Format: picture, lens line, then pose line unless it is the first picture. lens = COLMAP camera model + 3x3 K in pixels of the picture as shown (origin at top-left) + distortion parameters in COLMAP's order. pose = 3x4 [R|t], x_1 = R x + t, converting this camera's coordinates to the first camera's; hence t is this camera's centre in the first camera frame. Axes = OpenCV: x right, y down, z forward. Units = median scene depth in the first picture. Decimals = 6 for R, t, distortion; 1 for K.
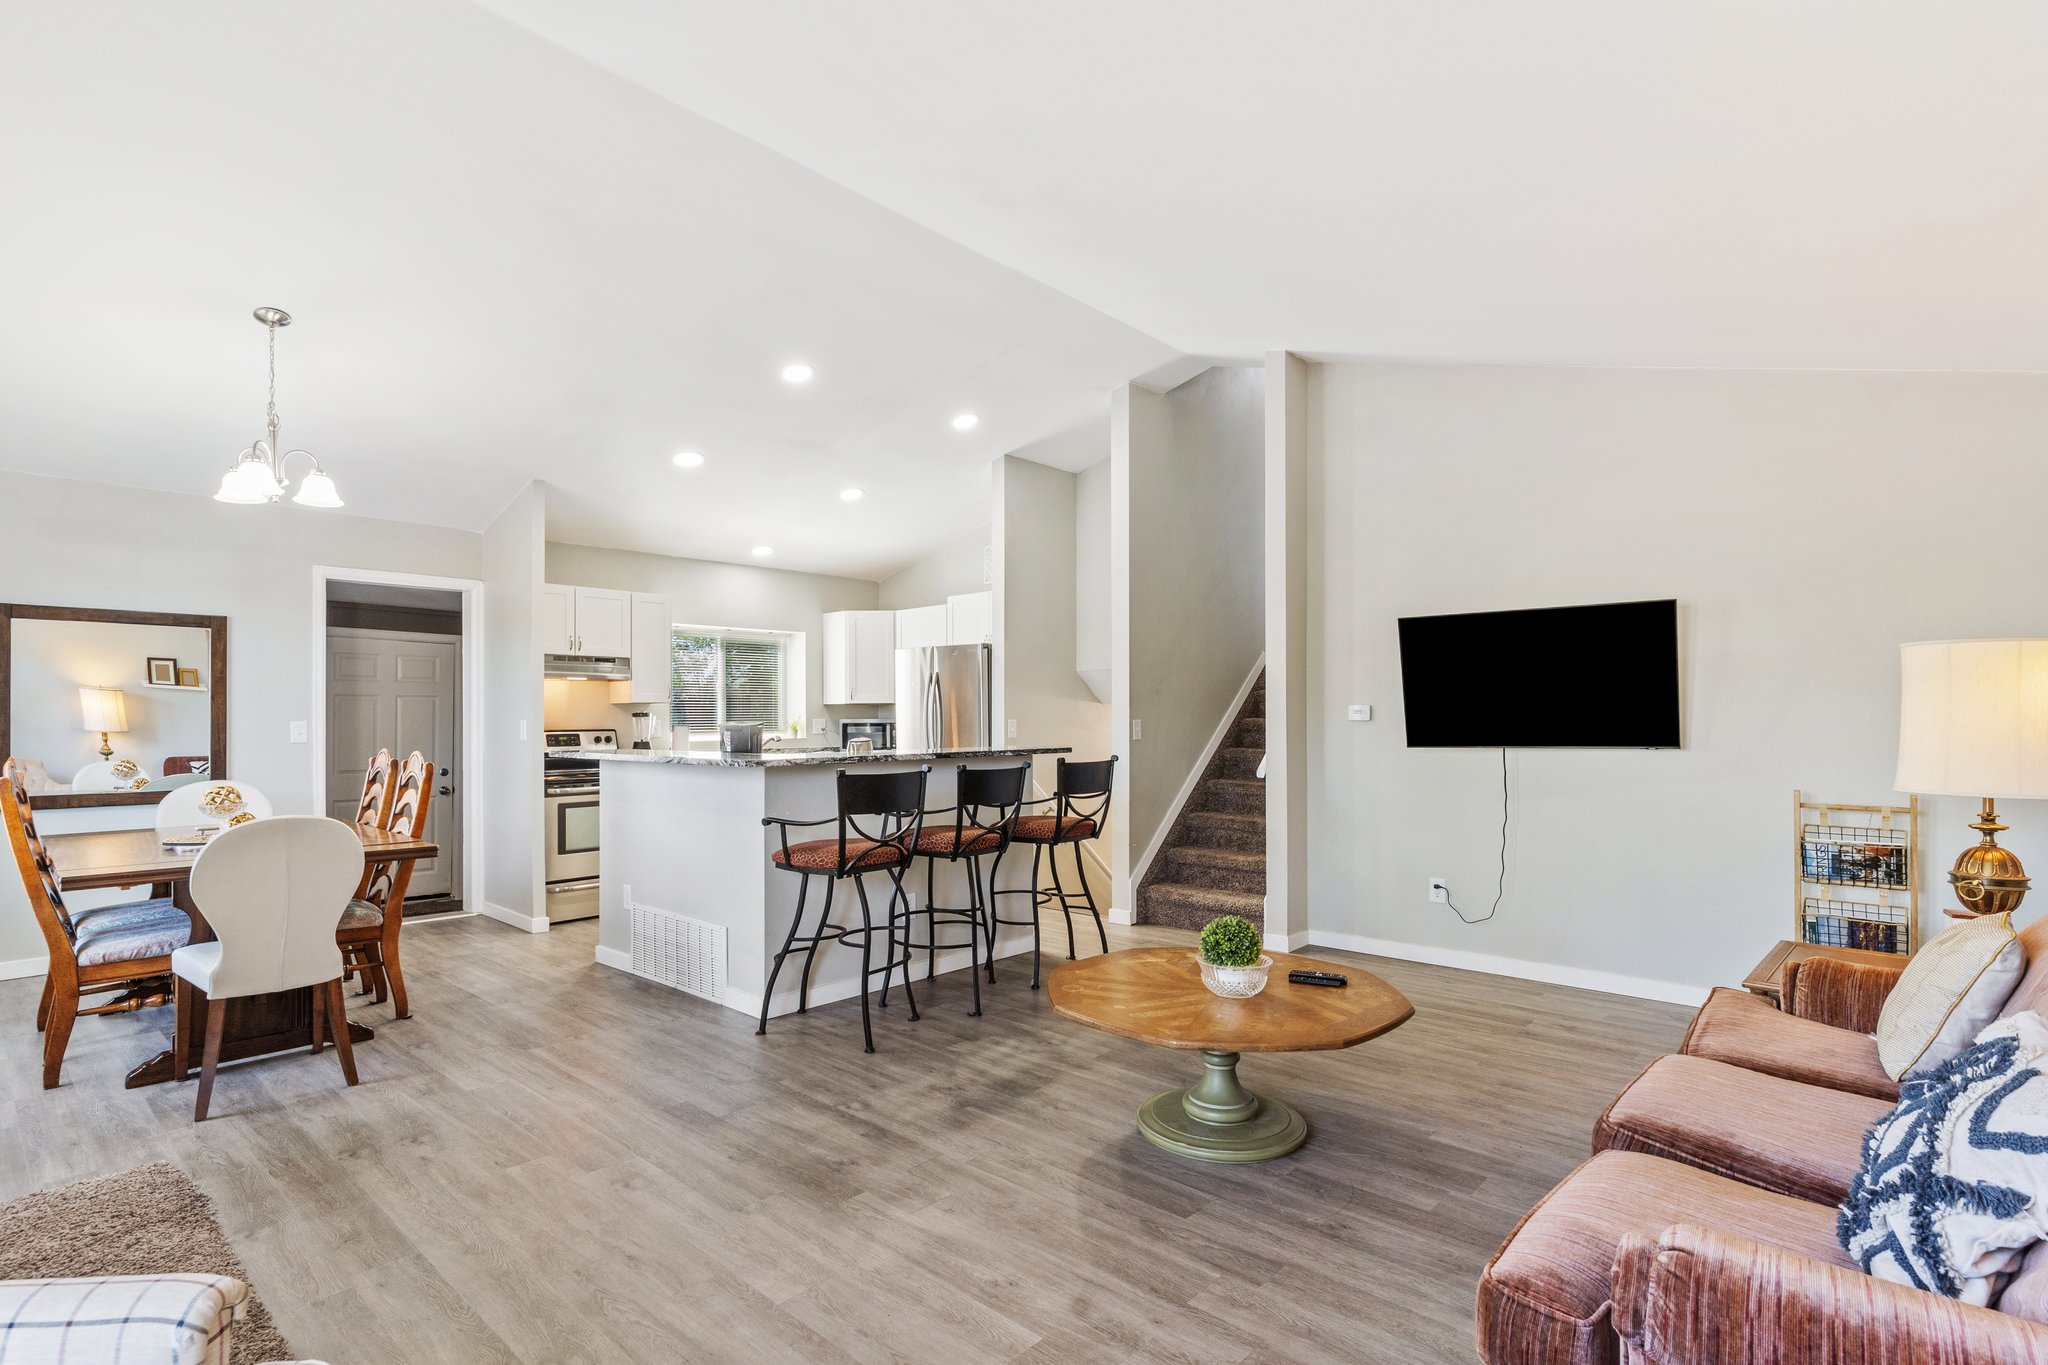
lens RADIAL K [[987.5, 0, 1019.4], [0, 987.5, 704.5], [0, 0, 1]] dist [-0.004890, 0.002424]
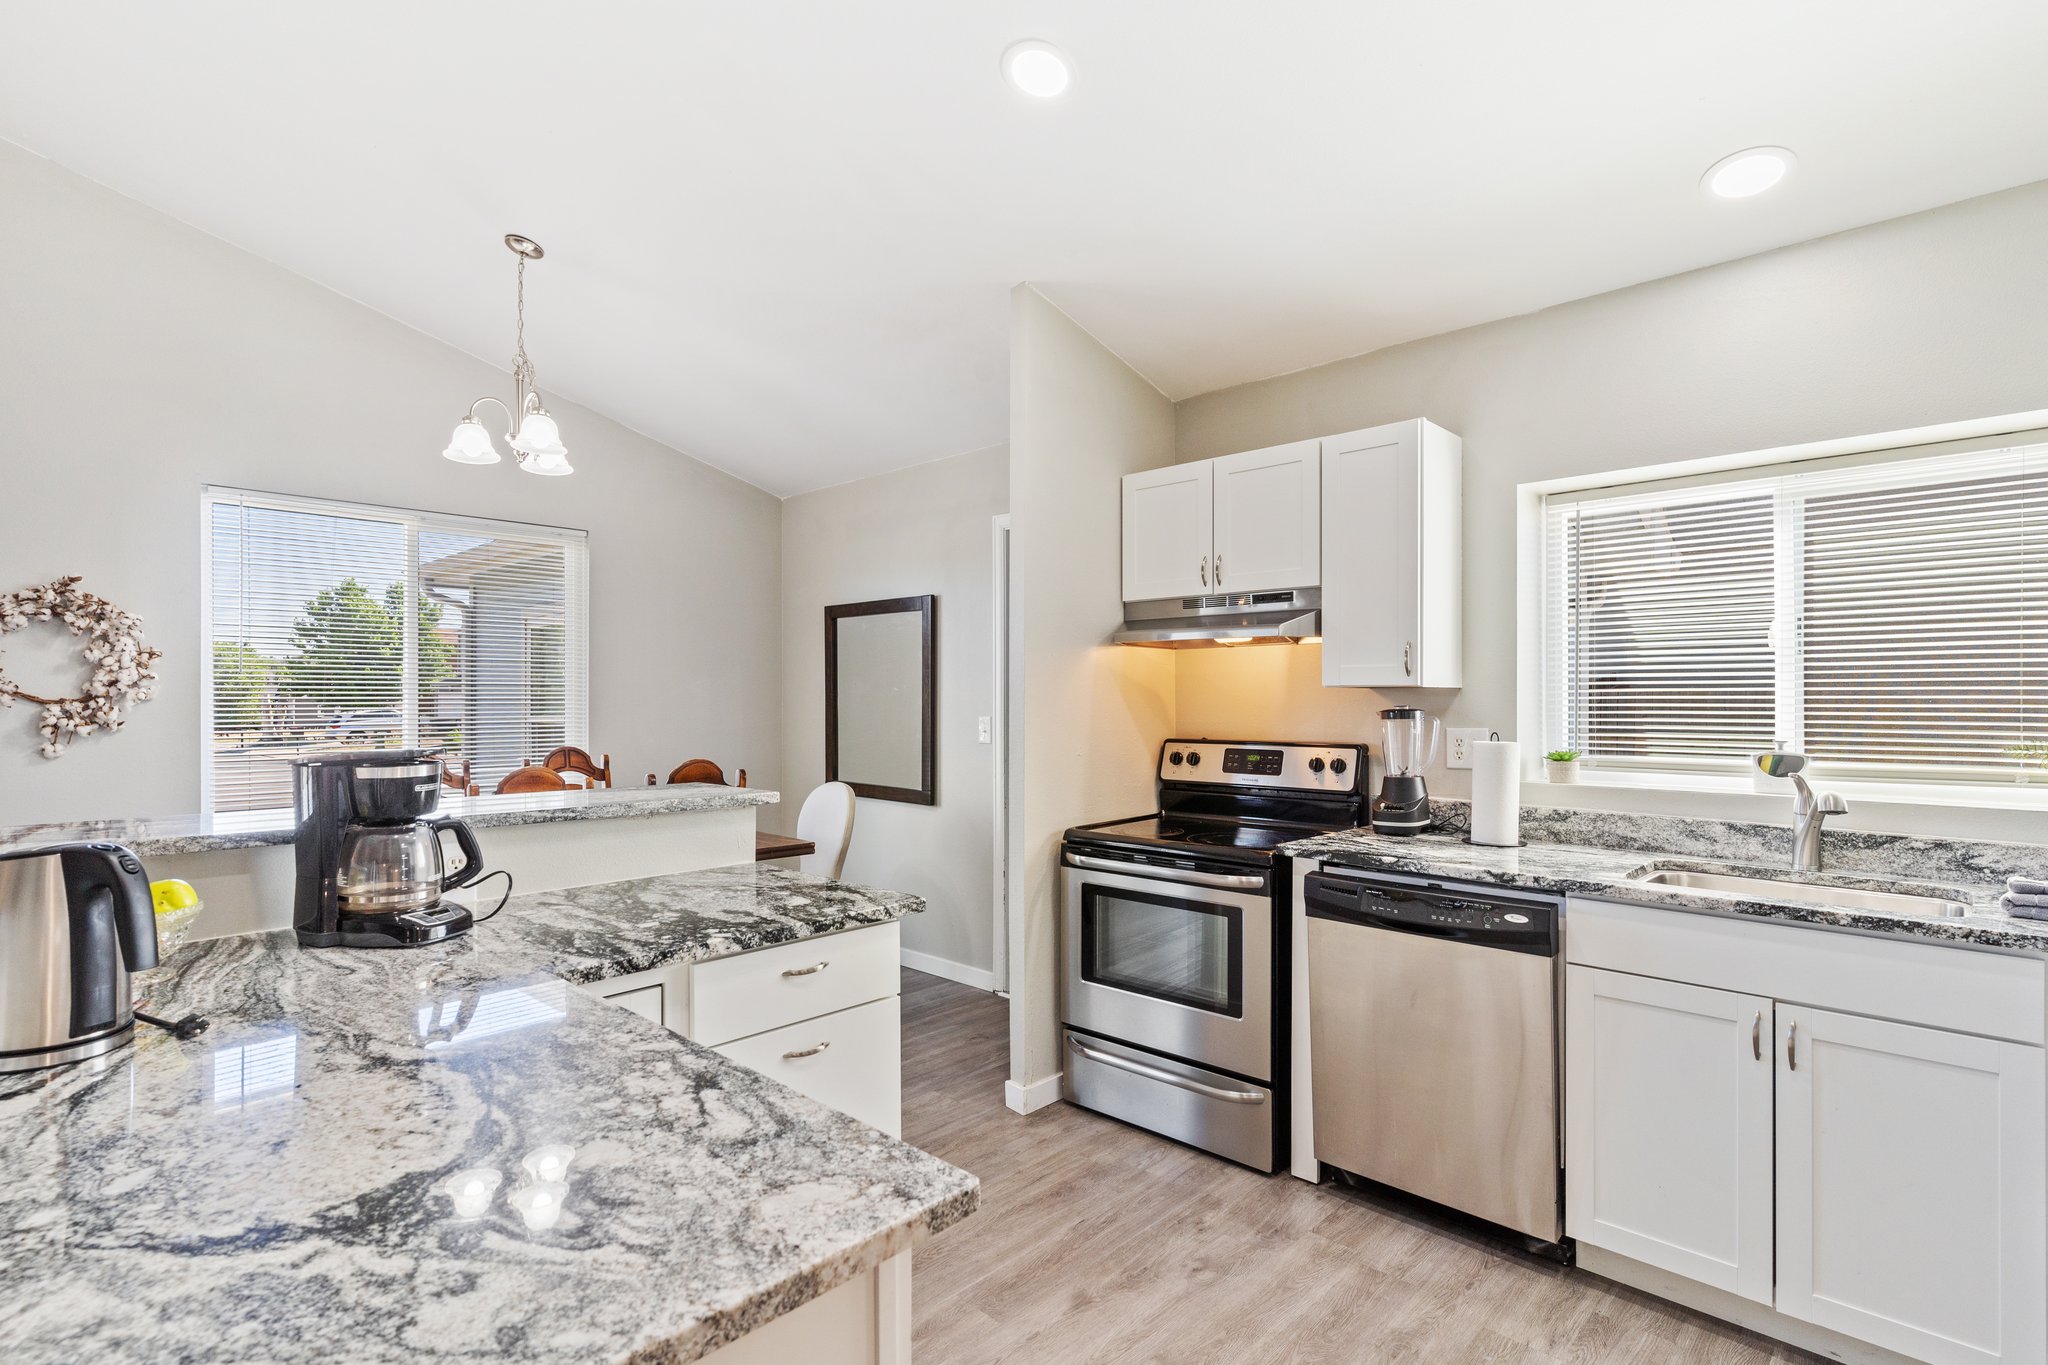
lens RADIAL K [[987.5, 0, 1044.4], [0, 987.5, 702.3], [0, 0, 1]] dist [-0.004890, 0.002424]
pose [[-0.019190, 0.007463, -0.999788, 0.074497], [0.011383, 0.999909, 0.007246, 0.000354], [0.999751, -0.011242, -0.019274, 1.231264]]
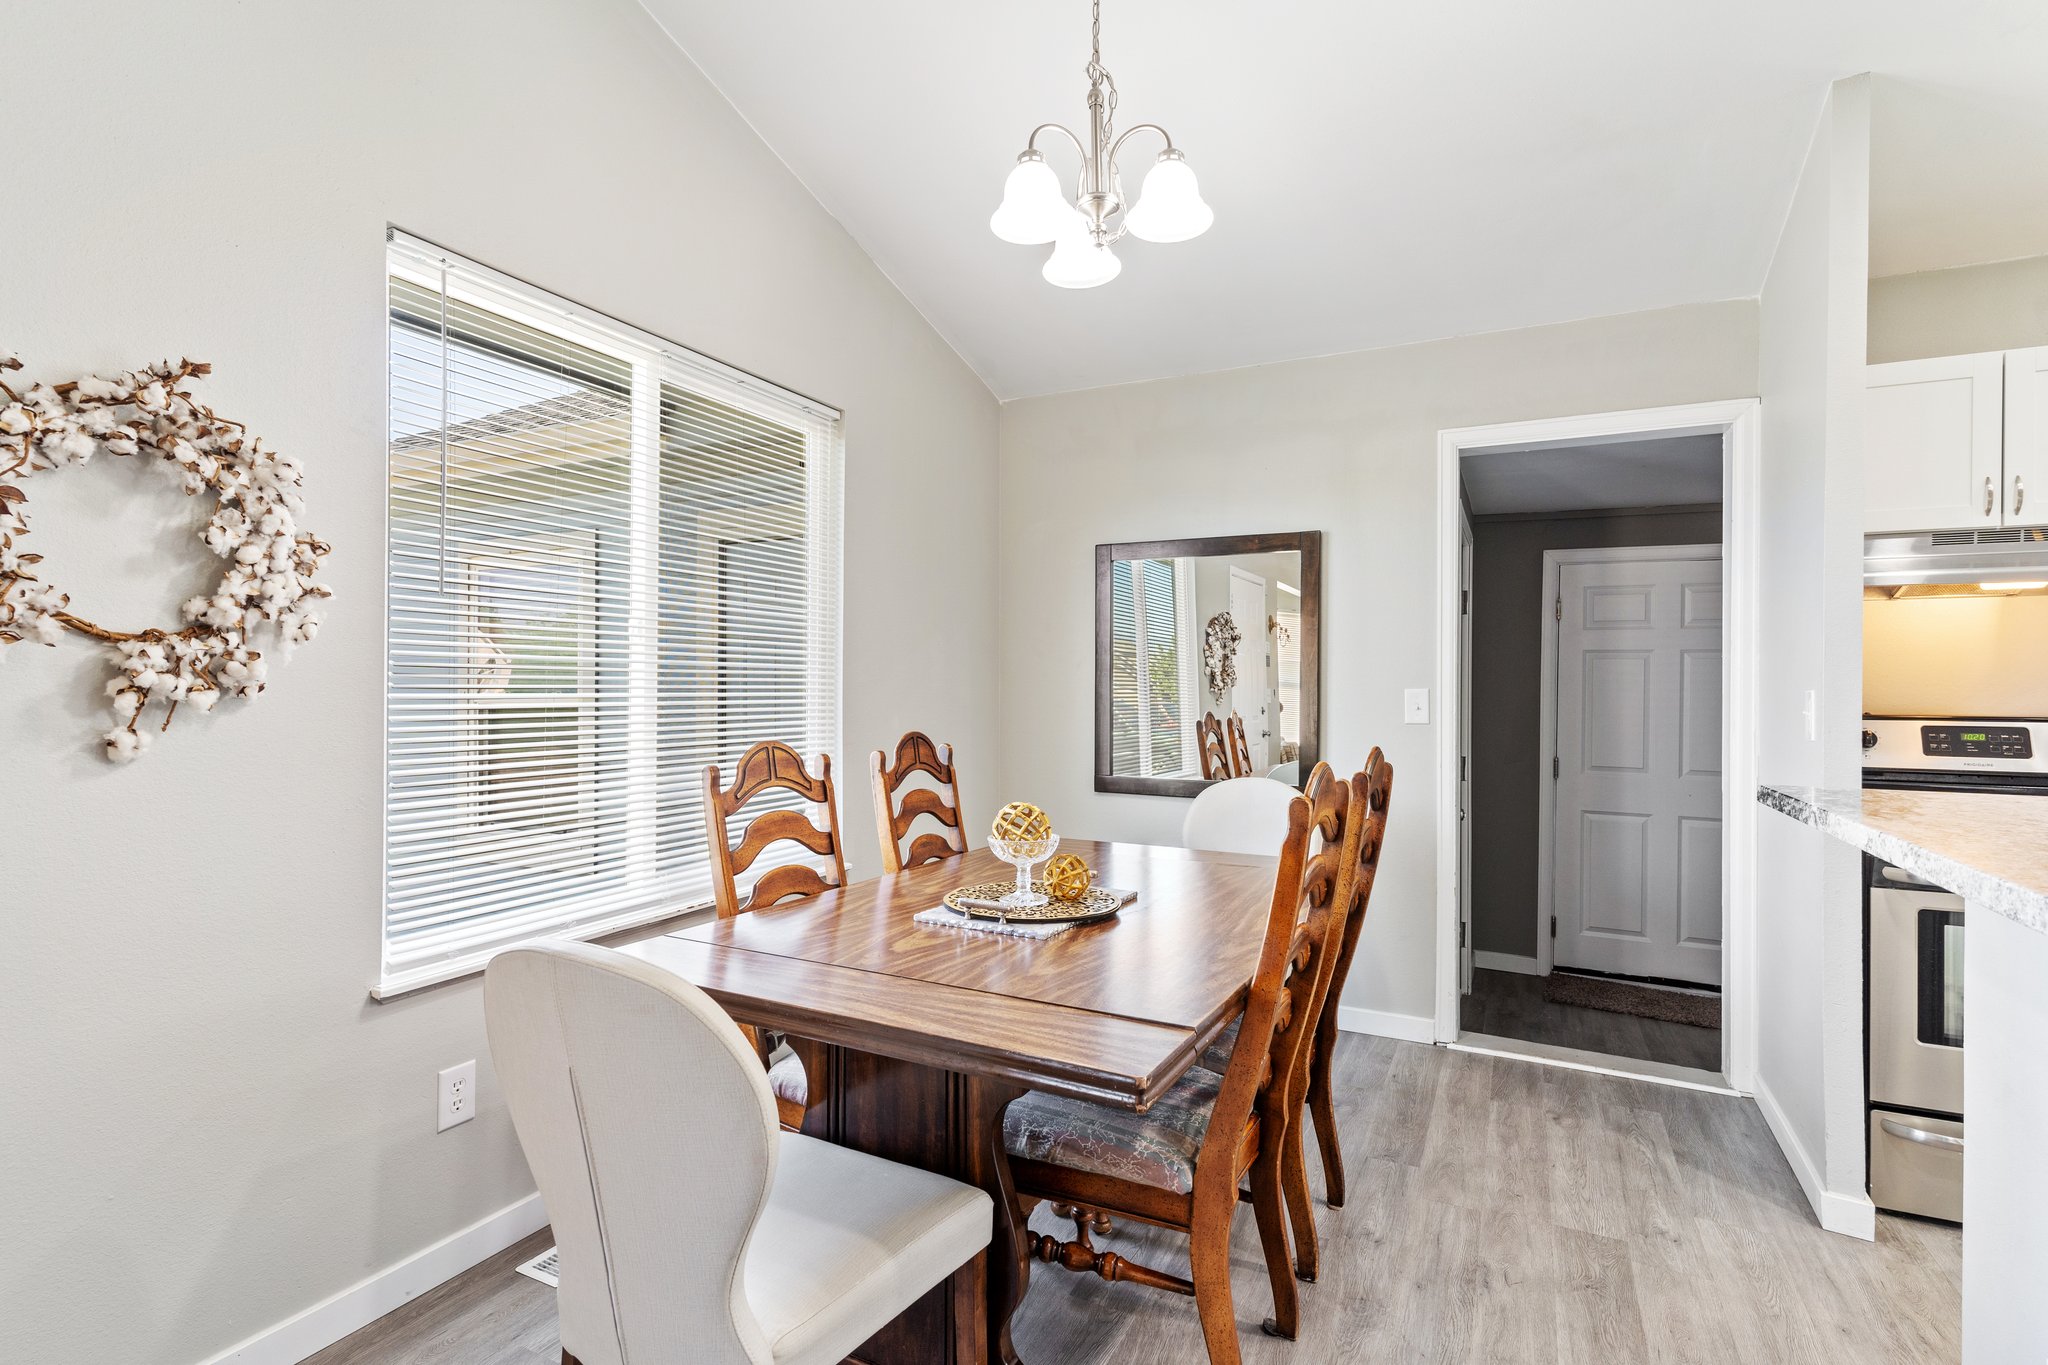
lens RADIAL K [[987.5, 0, 1024.2], [0, 987.5, 690.6], [0, 0, 1]] dist [-0.004890, 0.002424]
pose [[0.266729, 0.009322, -0.963726, -0.236203], [0.004085, 0.999933, 0.010803, 0.012136], [0.963763, -0.006819, 0.266674, 0.696845]]
